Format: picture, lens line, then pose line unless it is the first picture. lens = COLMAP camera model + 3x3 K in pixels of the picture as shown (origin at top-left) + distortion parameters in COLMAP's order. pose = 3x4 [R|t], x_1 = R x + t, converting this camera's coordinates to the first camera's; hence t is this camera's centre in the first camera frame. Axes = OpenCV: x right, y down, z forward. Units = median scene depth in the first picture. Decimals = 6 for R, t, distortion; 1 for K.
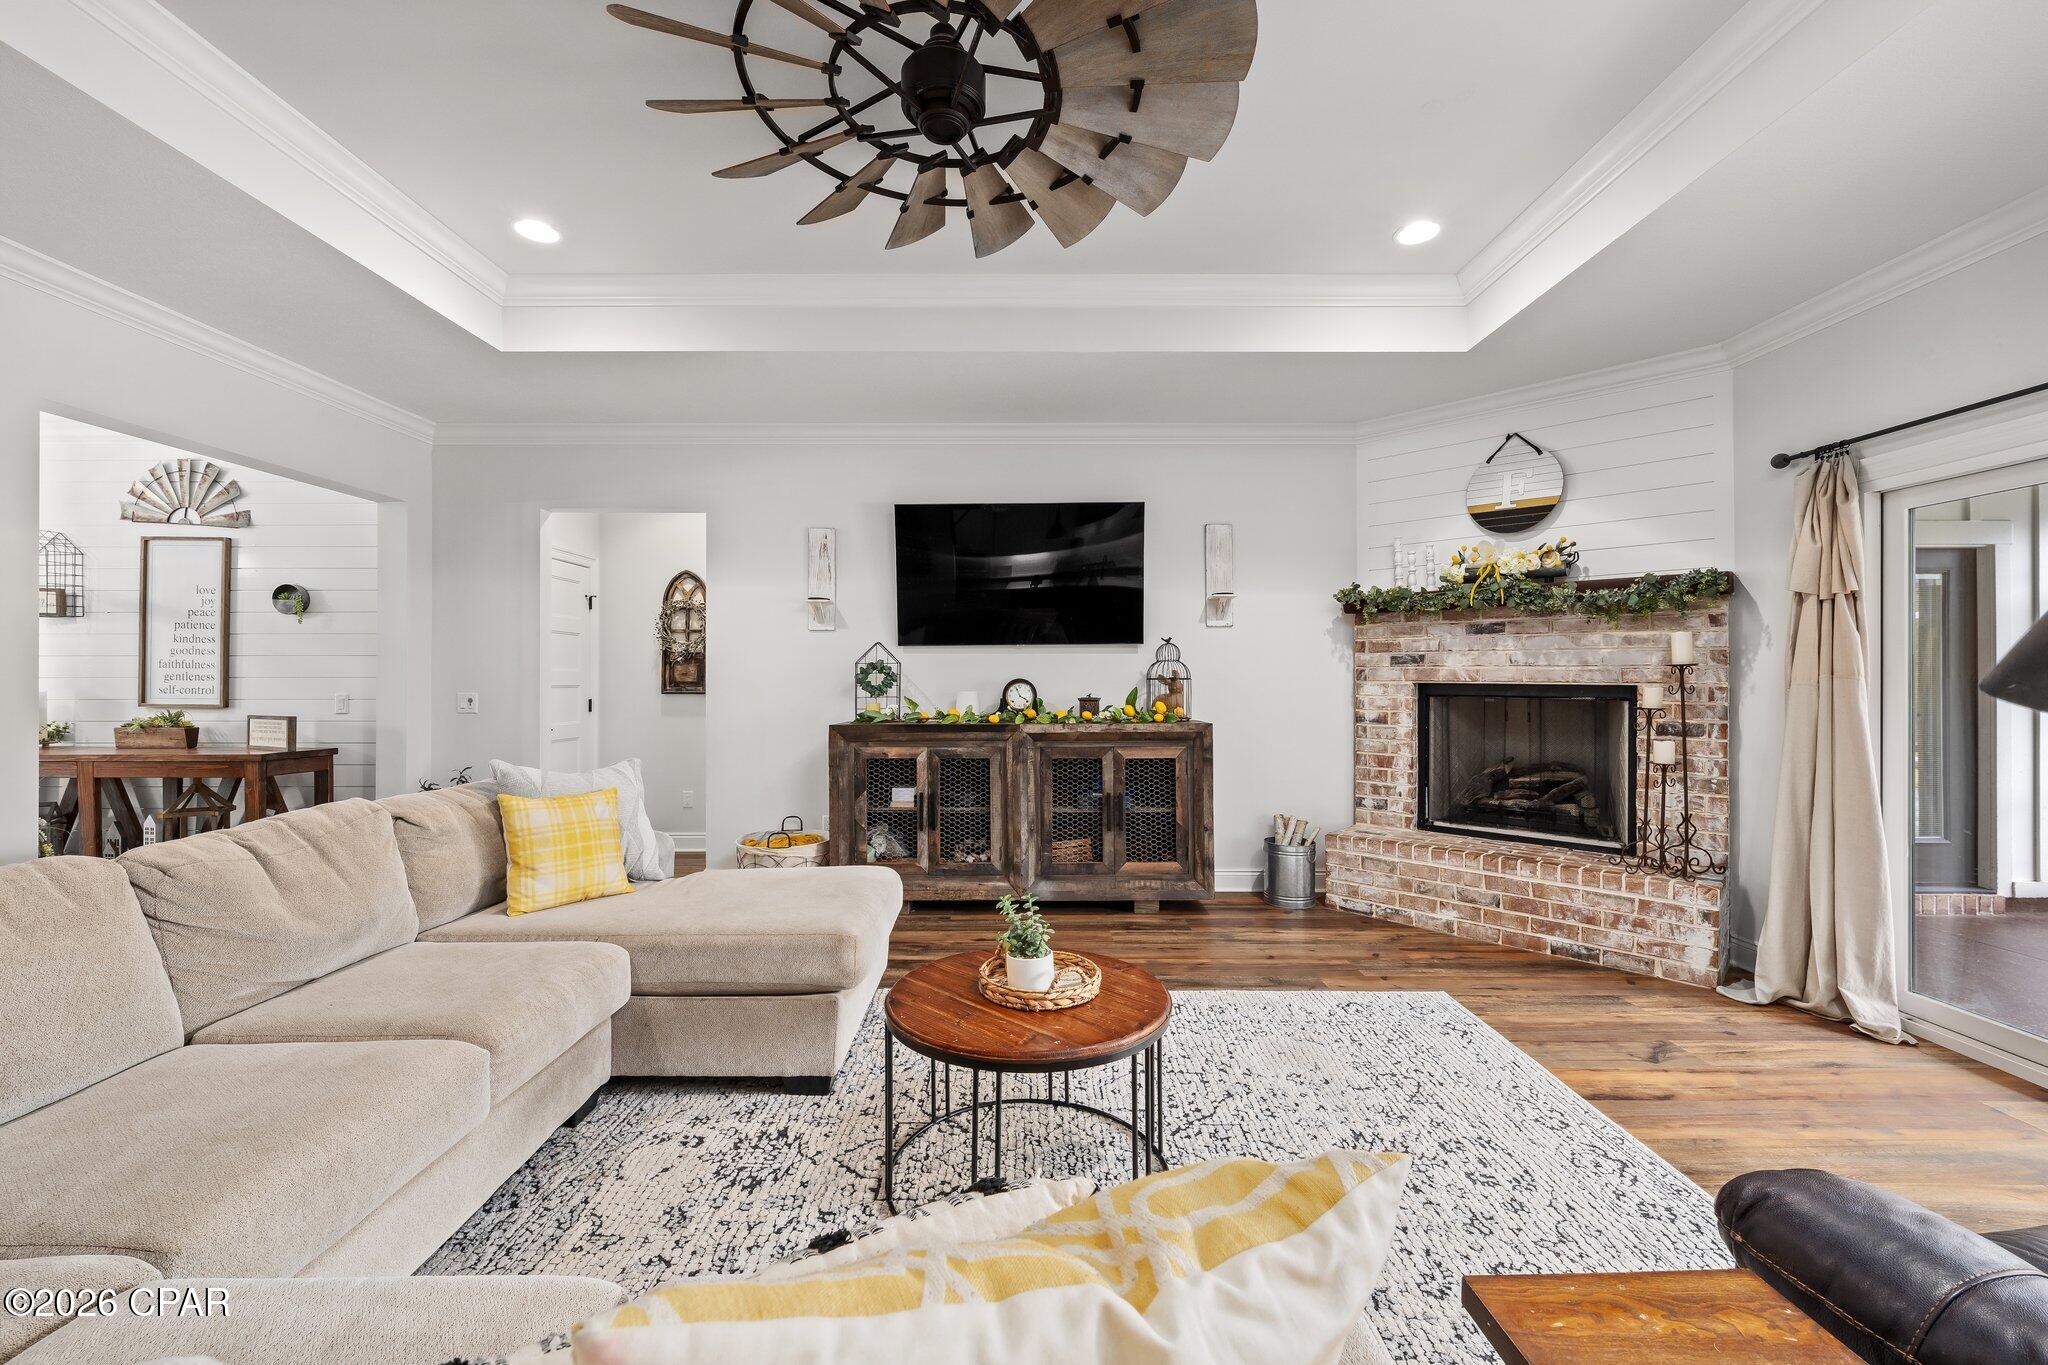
lens RADIAL K [[815.6, 0, 1026.2], [0, 815.6, 677.0], [0, 0, 1]] dist [-0.002469, -0.000249]
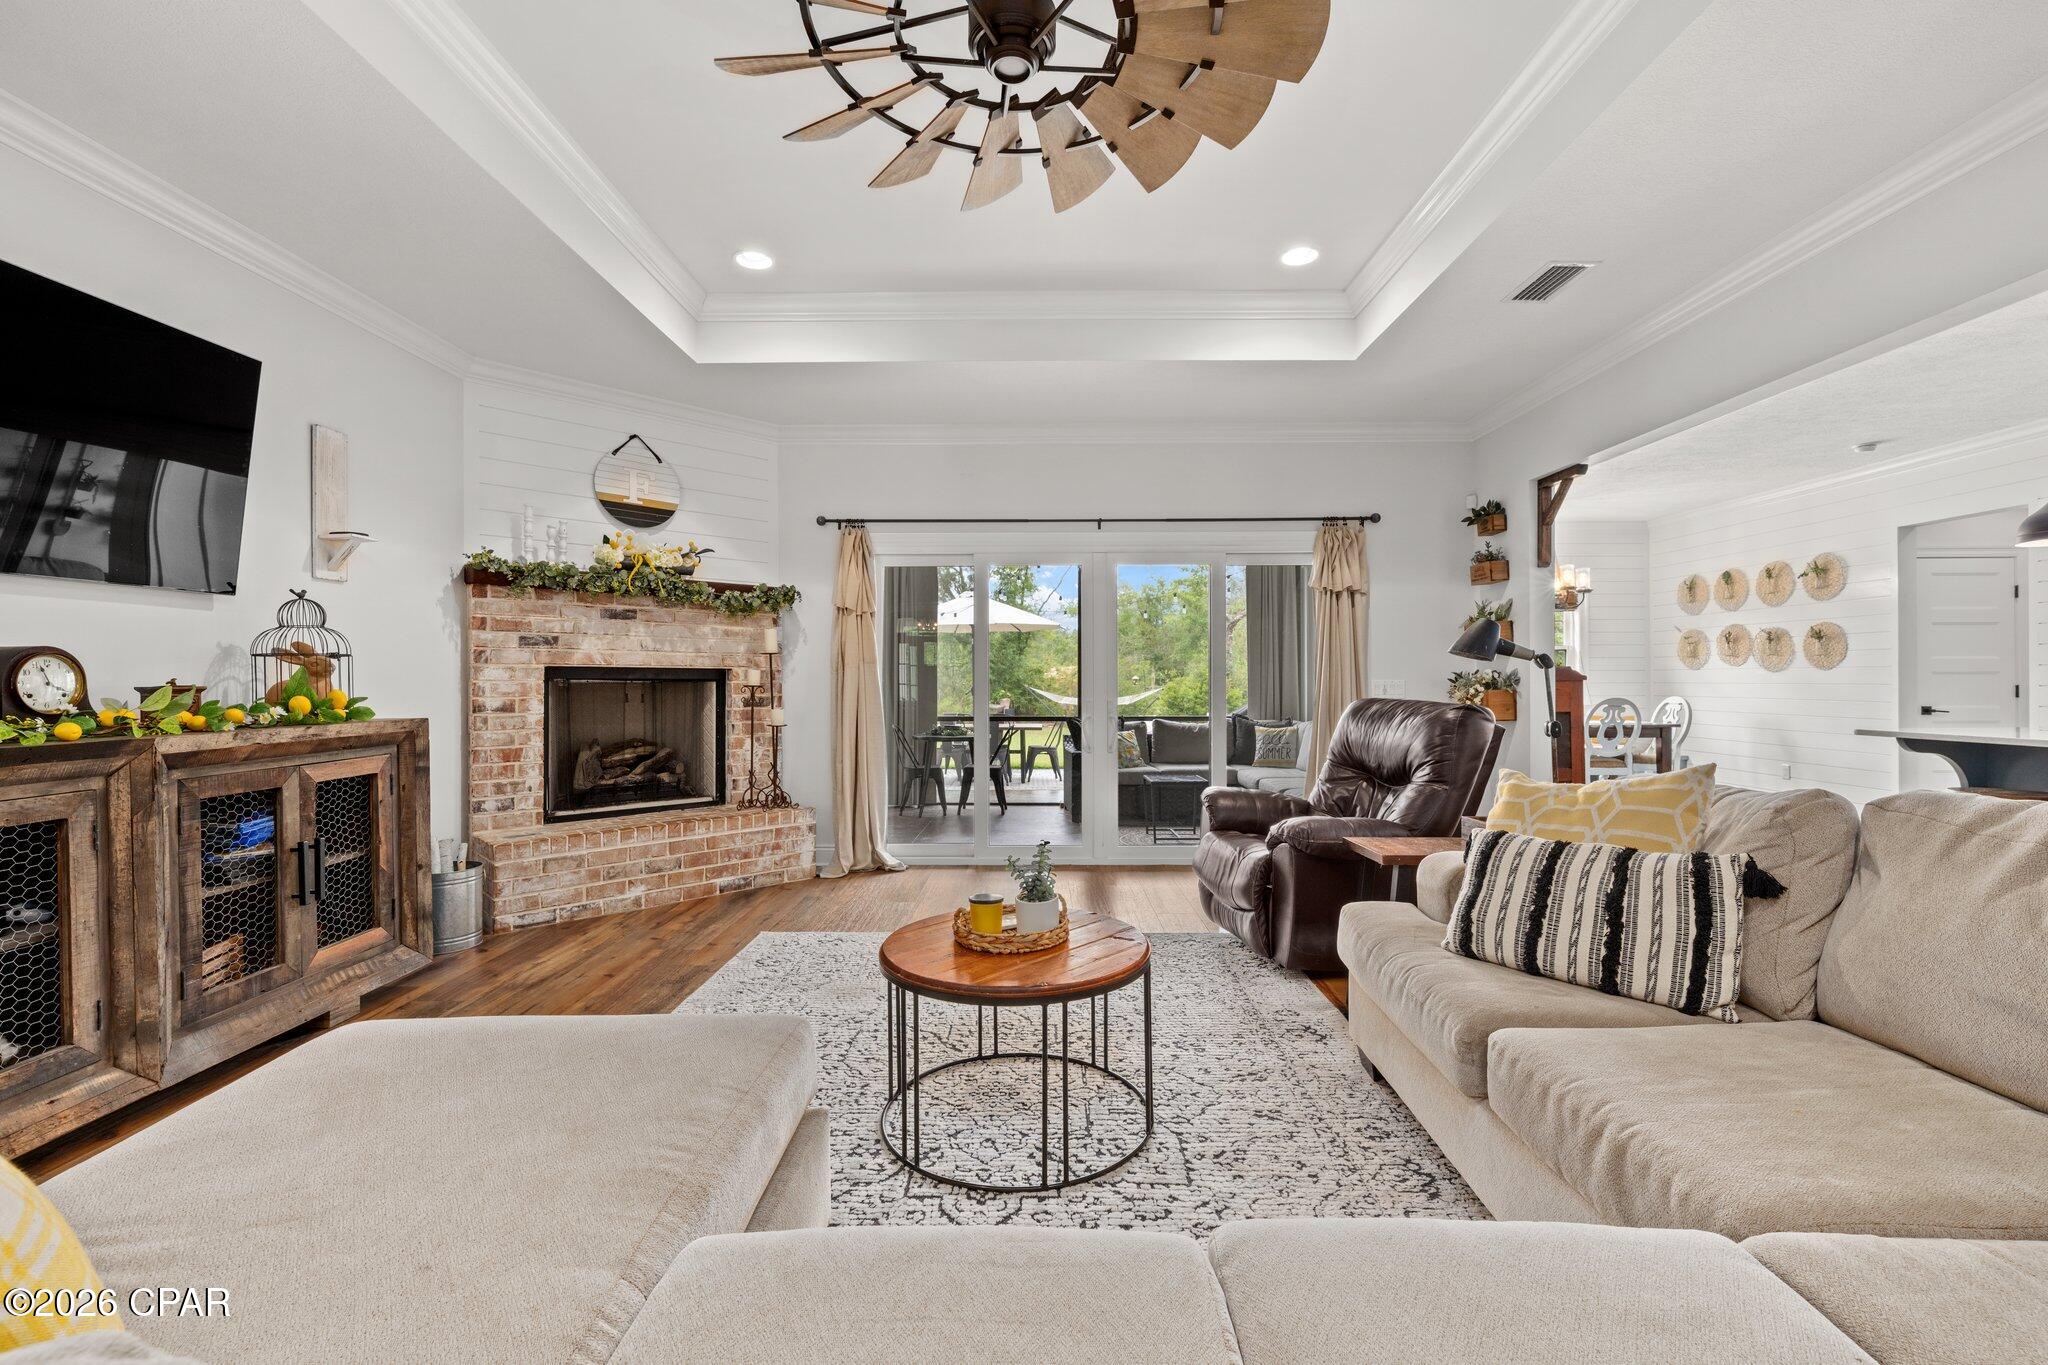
lens RADIAL K [[865.8, 0, 1027.3], [0, 865.8, 672.9], [0, 0, 1]] dist [-0.000914, -0.000396]
pose [[0.013703, 0.005382, 0.999892, -0.521983], [0.000432, 0.999985, -0.005388, 0.021274], [-0.999906, 0.000506, 0.013701, 0.453975]]
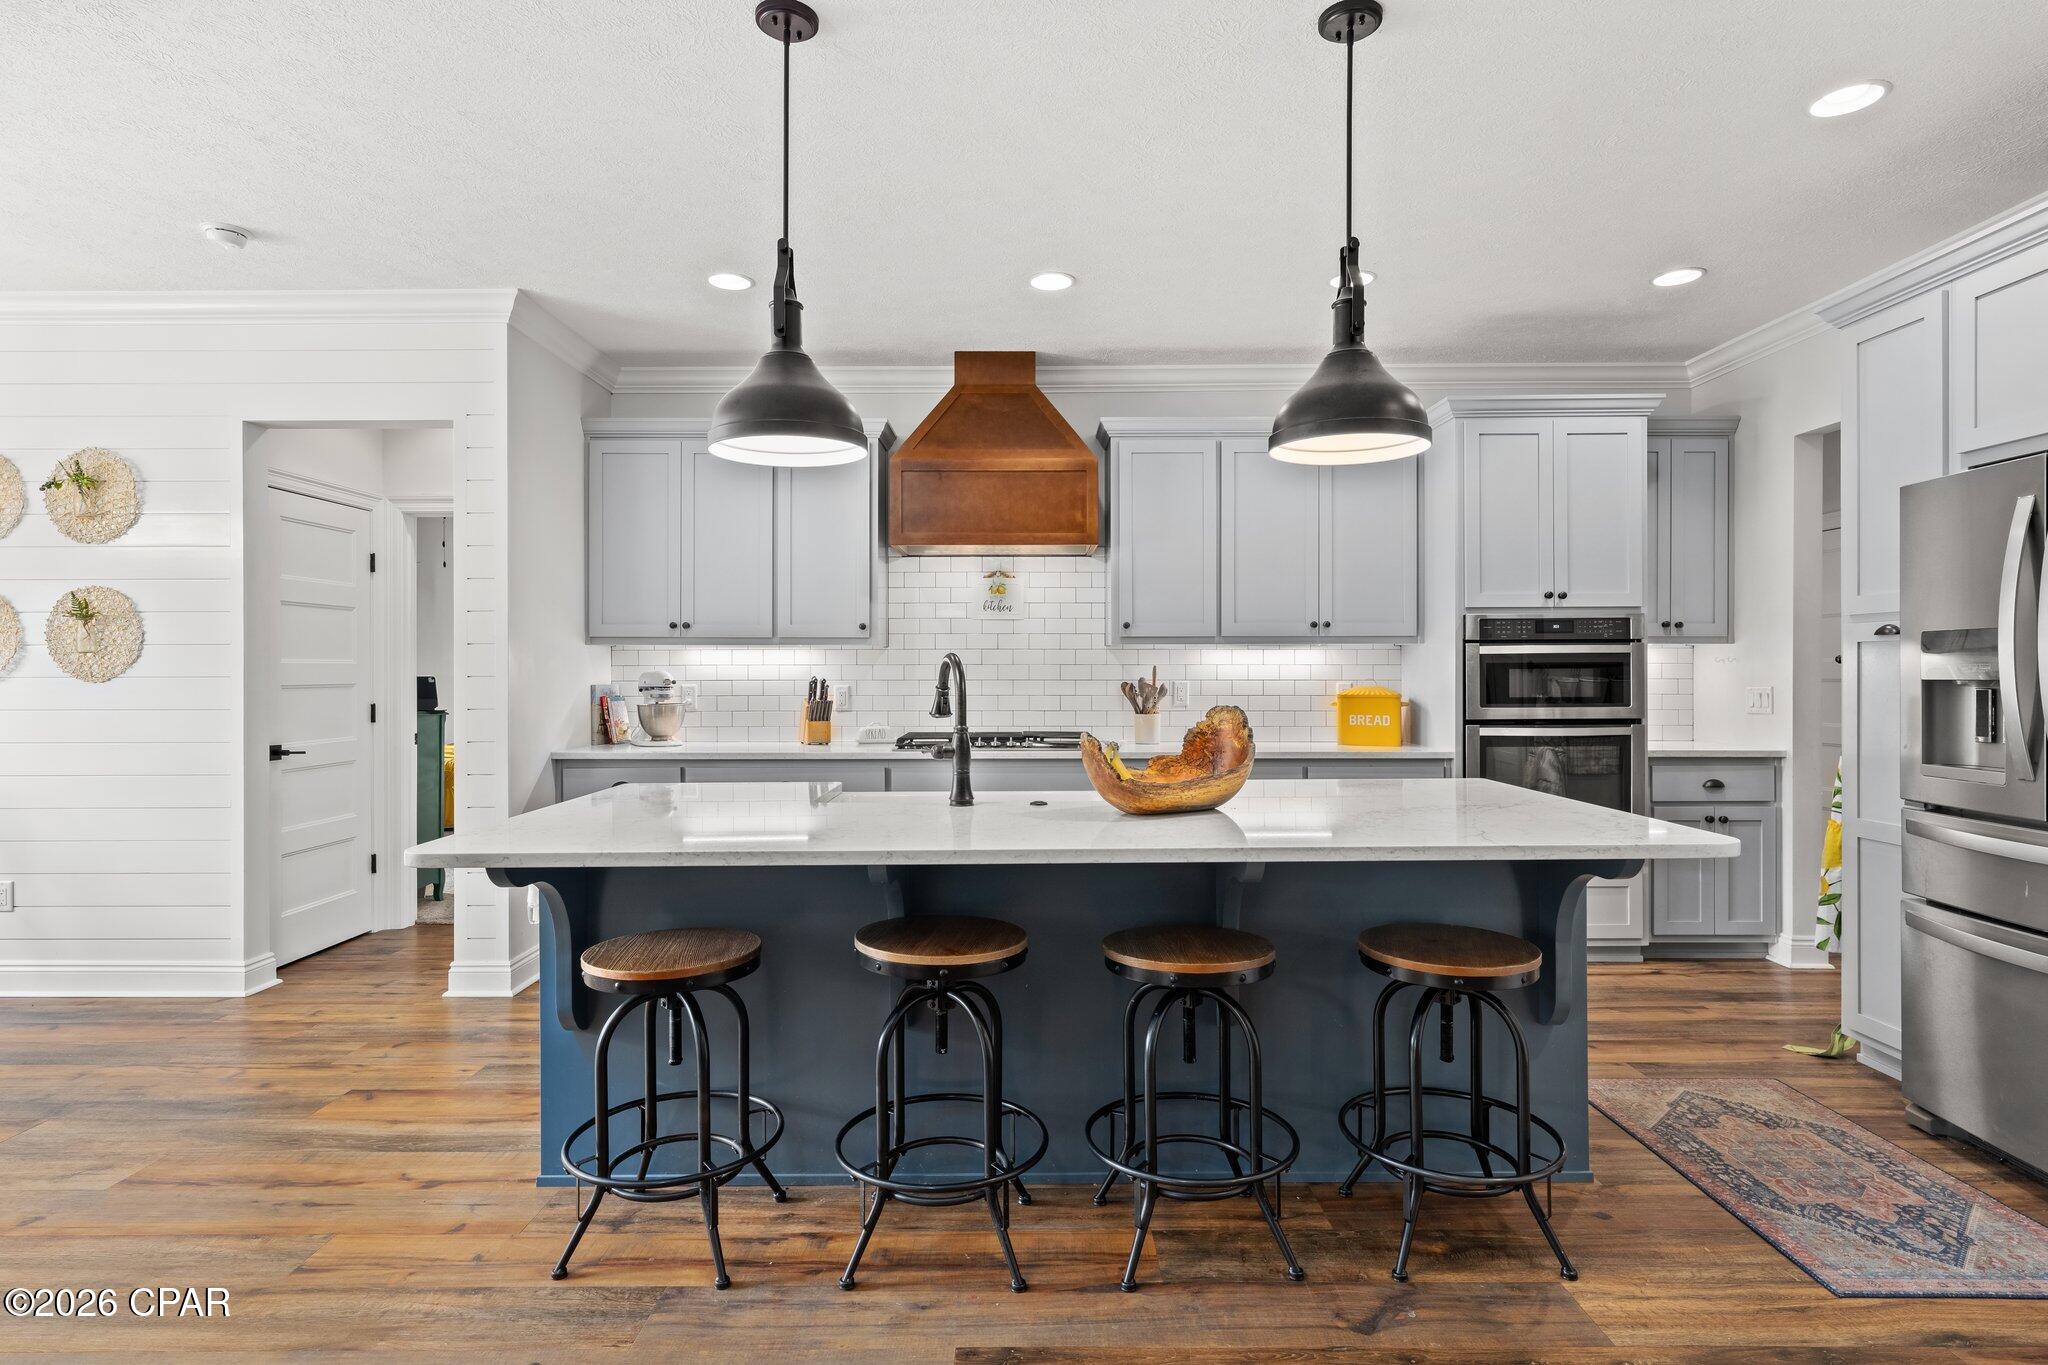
lens RADIAL K [[1044.6, 0, 1028.0], [0, 1044.6, 673.0], [0, 0, 1]] dist [0.000063, -0.000001]
pose [[-0.999998, 0.001980, 0.000068, 0.217645], [0.001980, 0.999998, 0.000727, 0.001186], [-0.000067, 0.000727, -1.000000, -0.022610]]
